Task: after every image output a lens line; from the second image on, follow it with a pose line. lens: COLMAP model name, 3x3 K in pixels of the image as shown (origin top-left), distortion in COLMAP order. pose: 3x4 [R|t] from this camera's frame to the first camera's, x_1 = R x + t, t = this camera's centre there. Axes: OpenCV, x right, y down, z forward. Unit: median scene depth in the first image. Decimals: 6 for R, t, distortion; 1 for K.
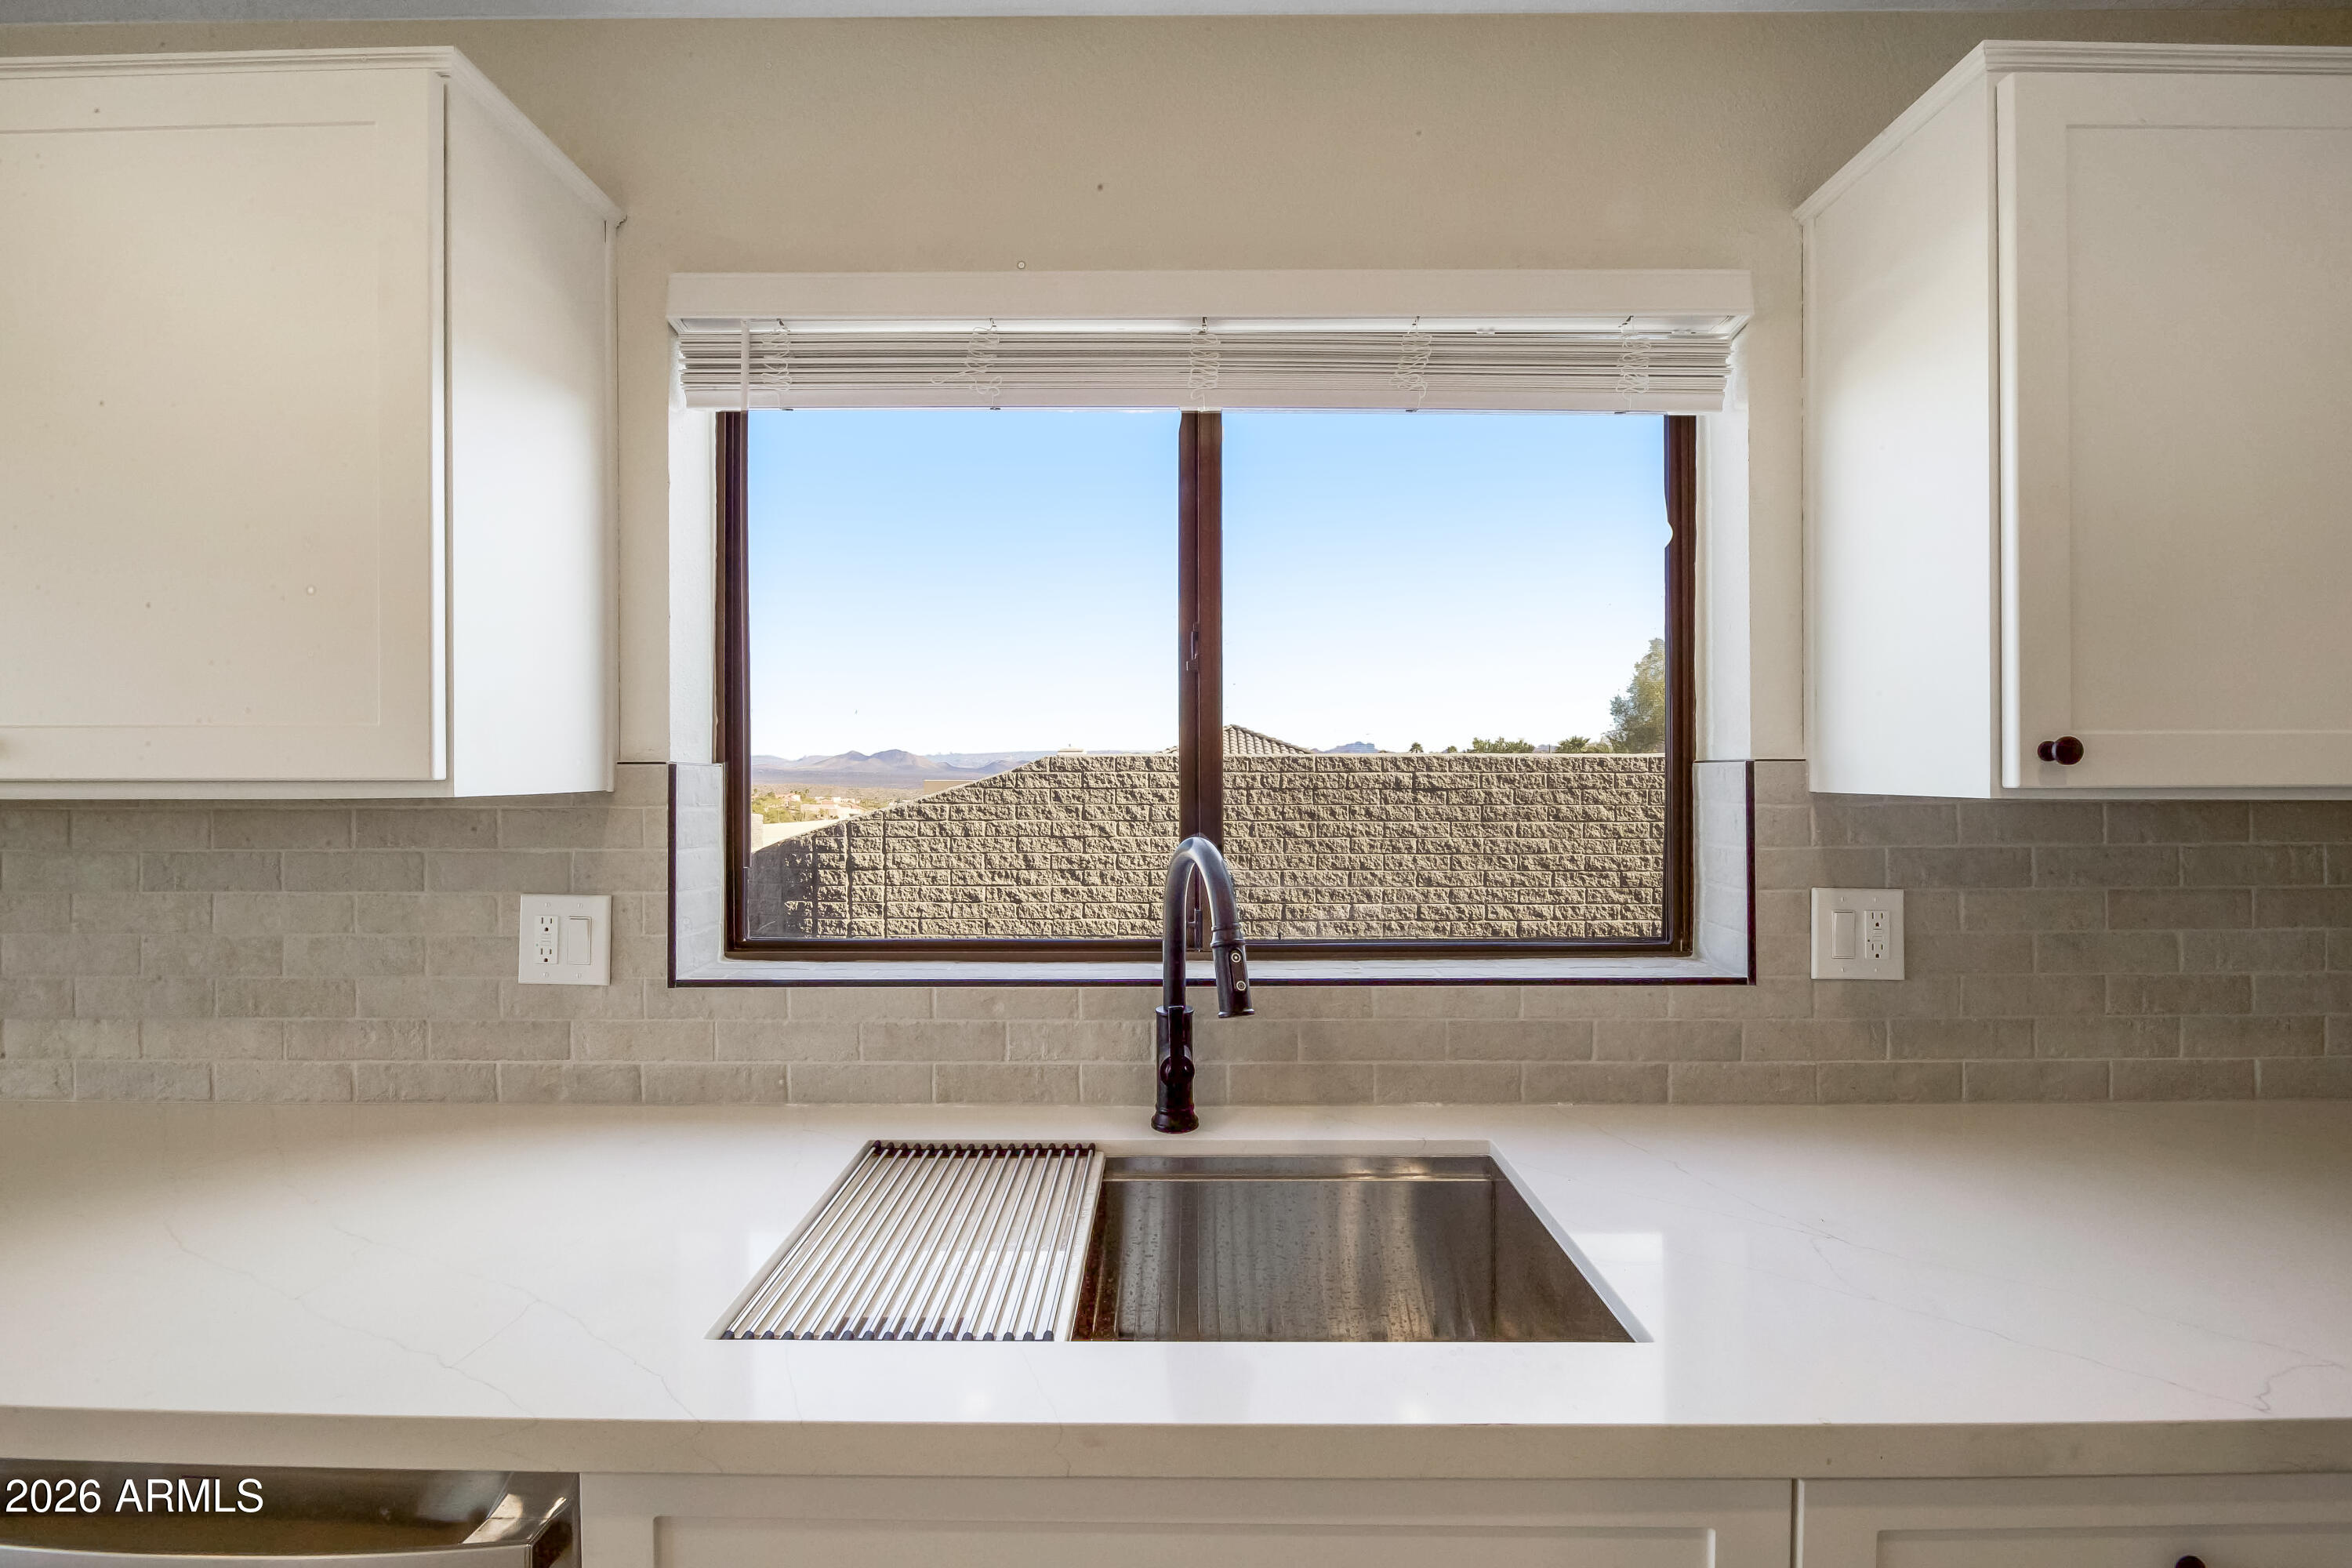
lens RADIAL K [[988.9, 0, 1173.9], [0, 988.9, 772.8], [0, 0, 1]] dist [-0.001688, -0.000507]
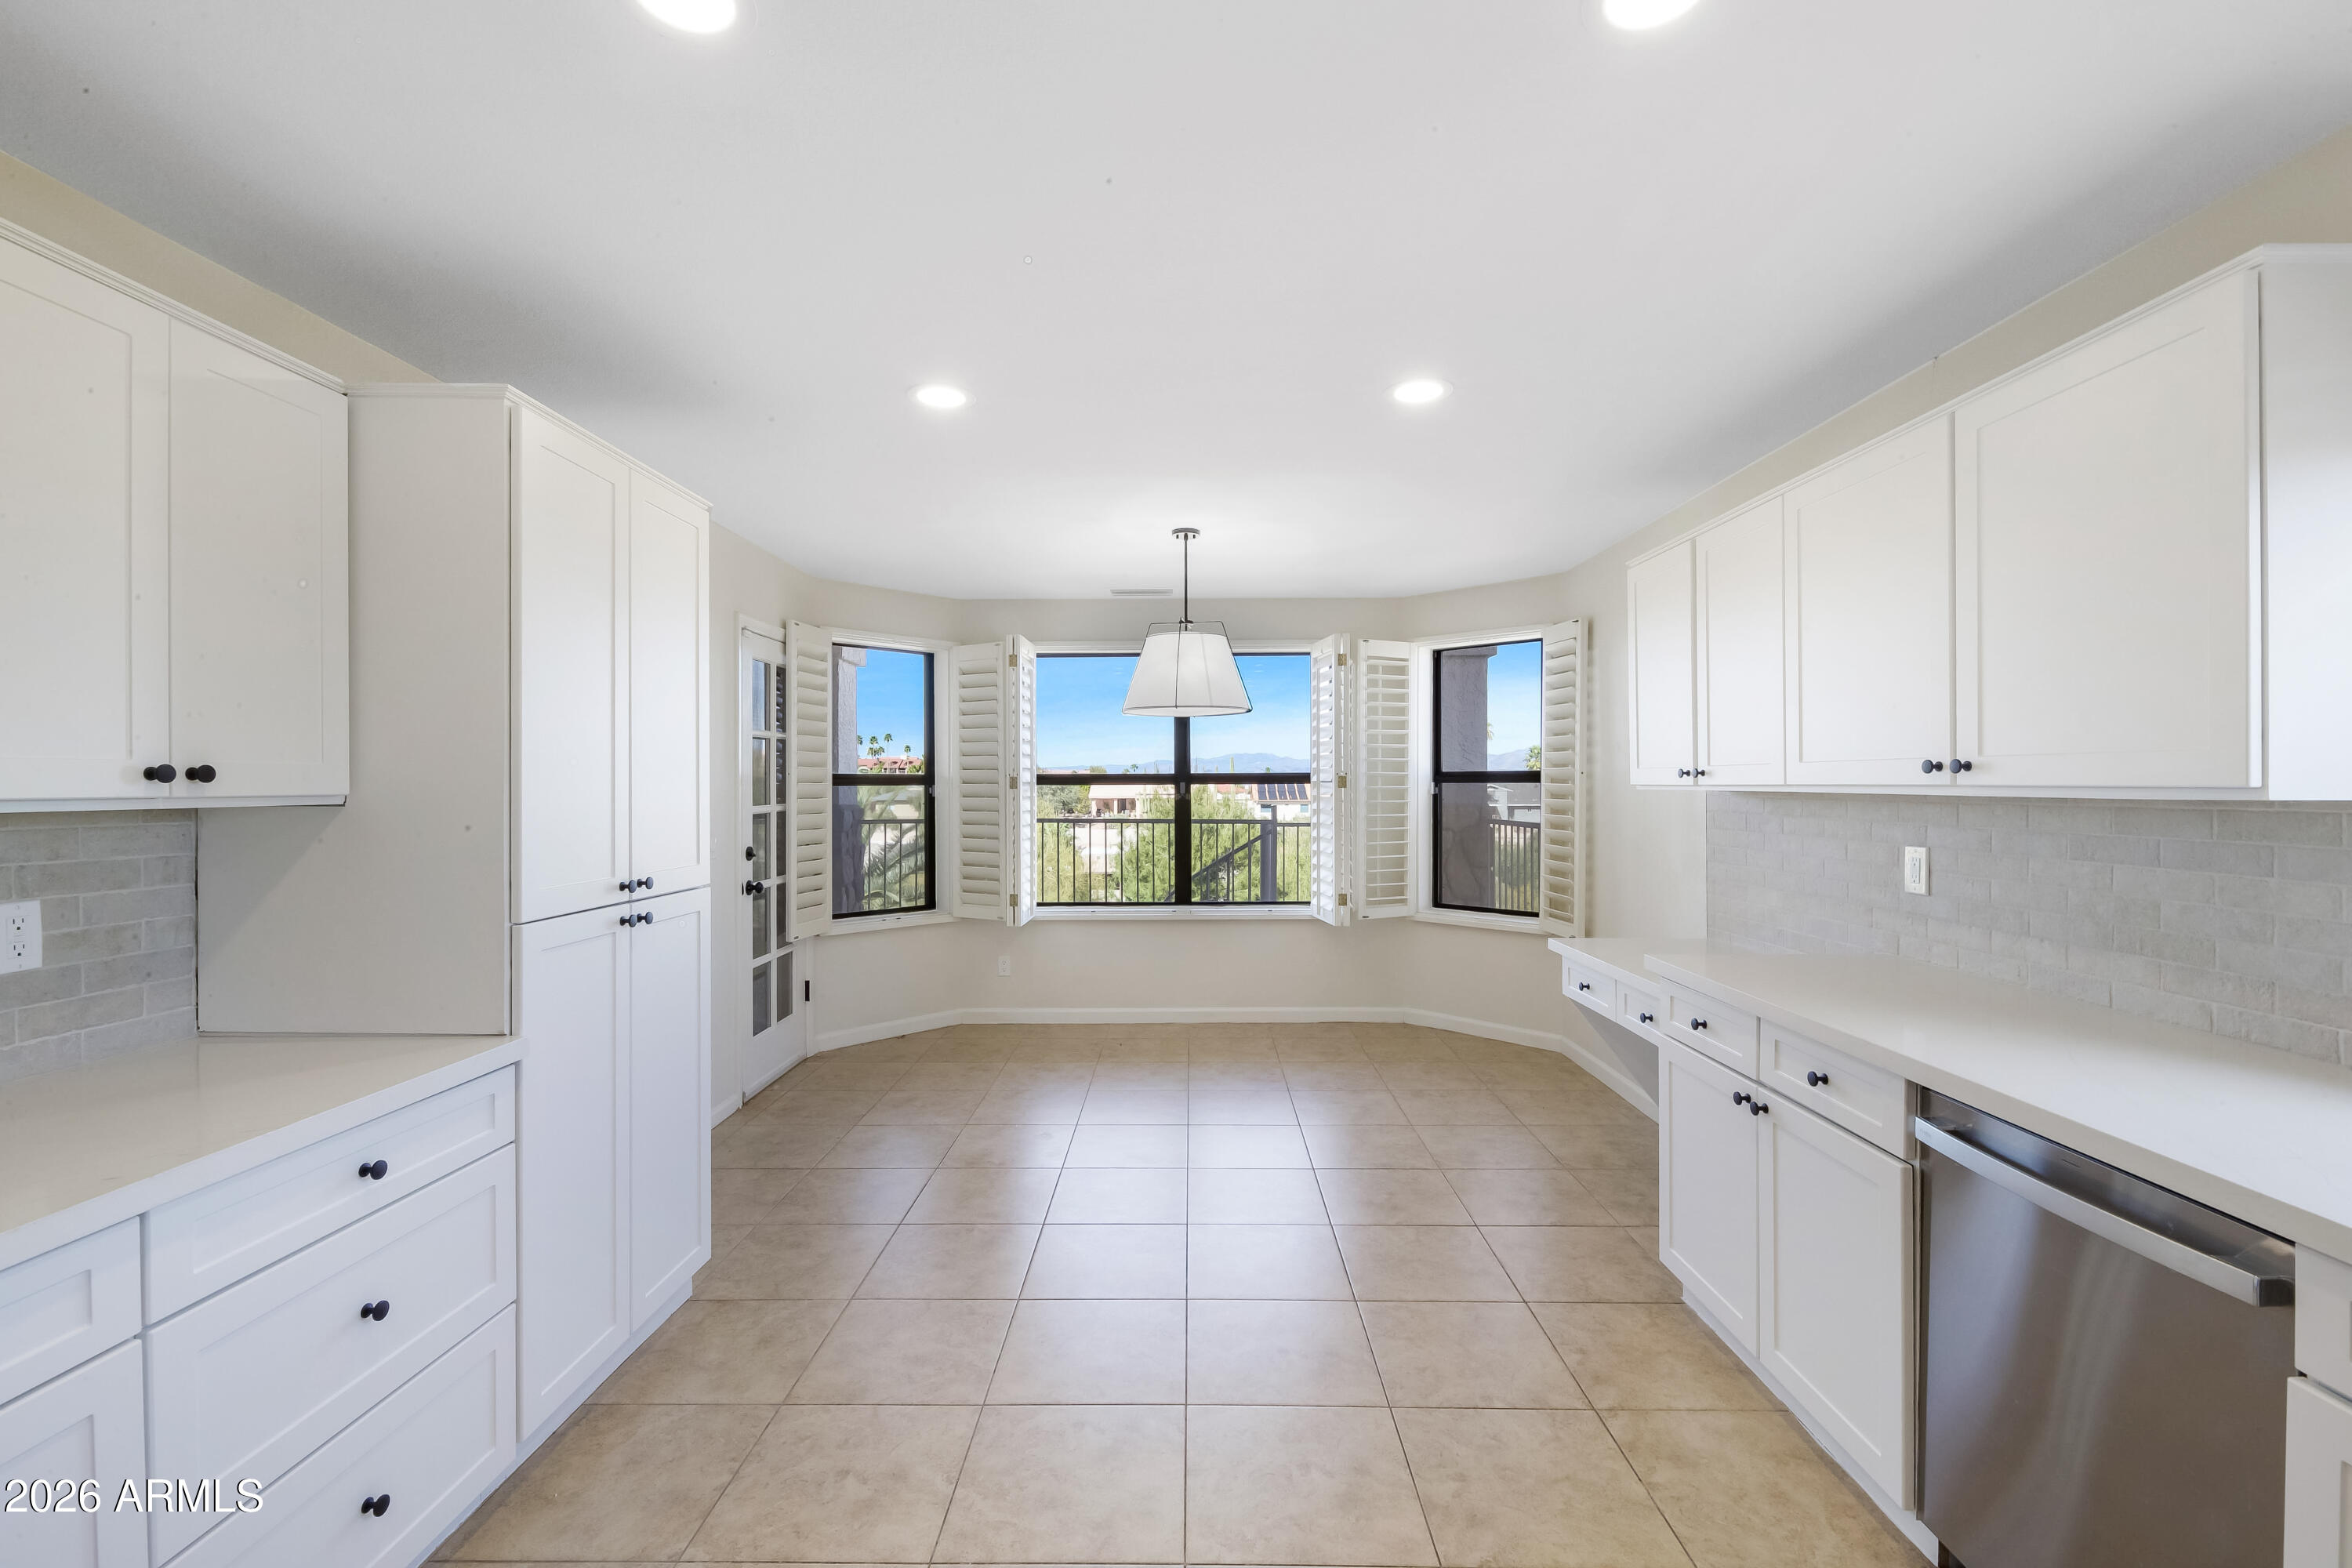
lens RADIAL K [[988.9, 0, 1173.9], [0, 988.9, 772.8], [0, 0, 1]] dist [-0.001688, -0.000507]
pose [[-0.002912, -0.002343, -0.999993, 0.479447], [-0.004222, 0.999988, -0.002331, -0.002442], [0.999987, 0.004215, -0.002922, -0.372499]]
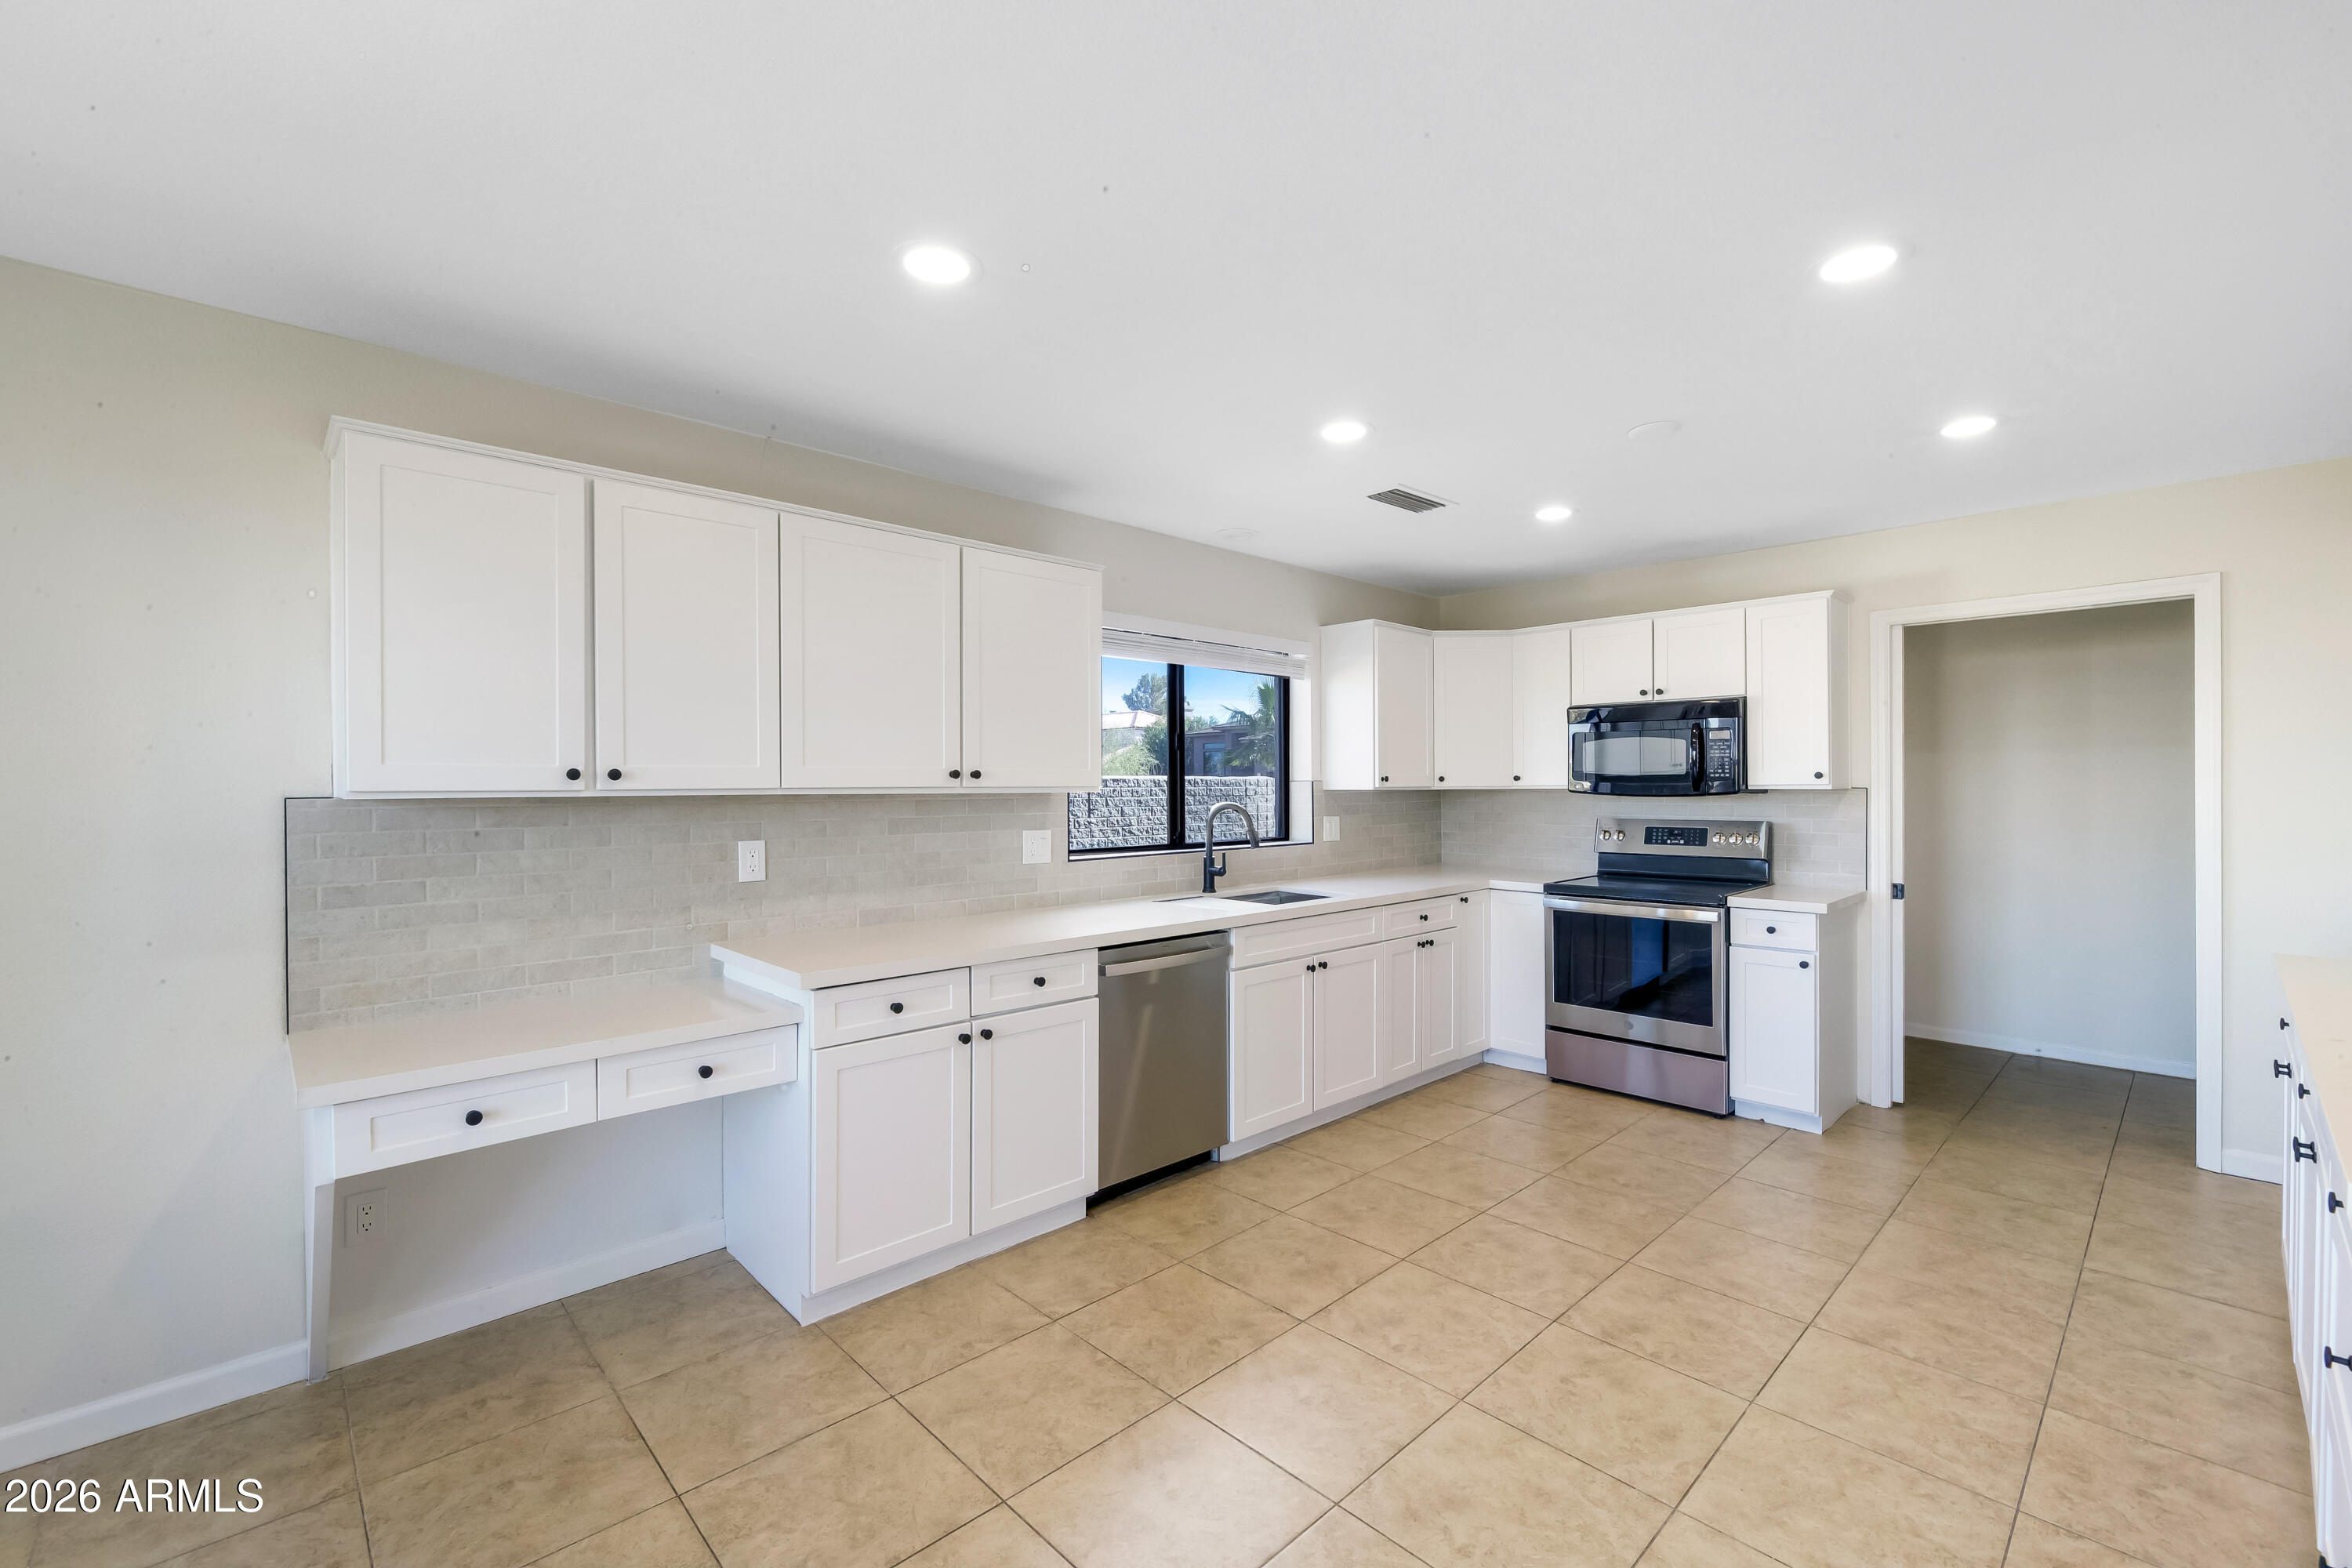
lens RADIAL K [[988.9, 0, 1173.9], [0, 988.9, 772.8], [0, 0, 1]] dist [-0.001688, -0.000507]
pose [[0.718990, 0.008528, 0.694968, -2.220936], [0.006843, 0.999789, -0.019348, 0.023289], [-0.694986, 0.018667, 0.718781, -1.195284]]
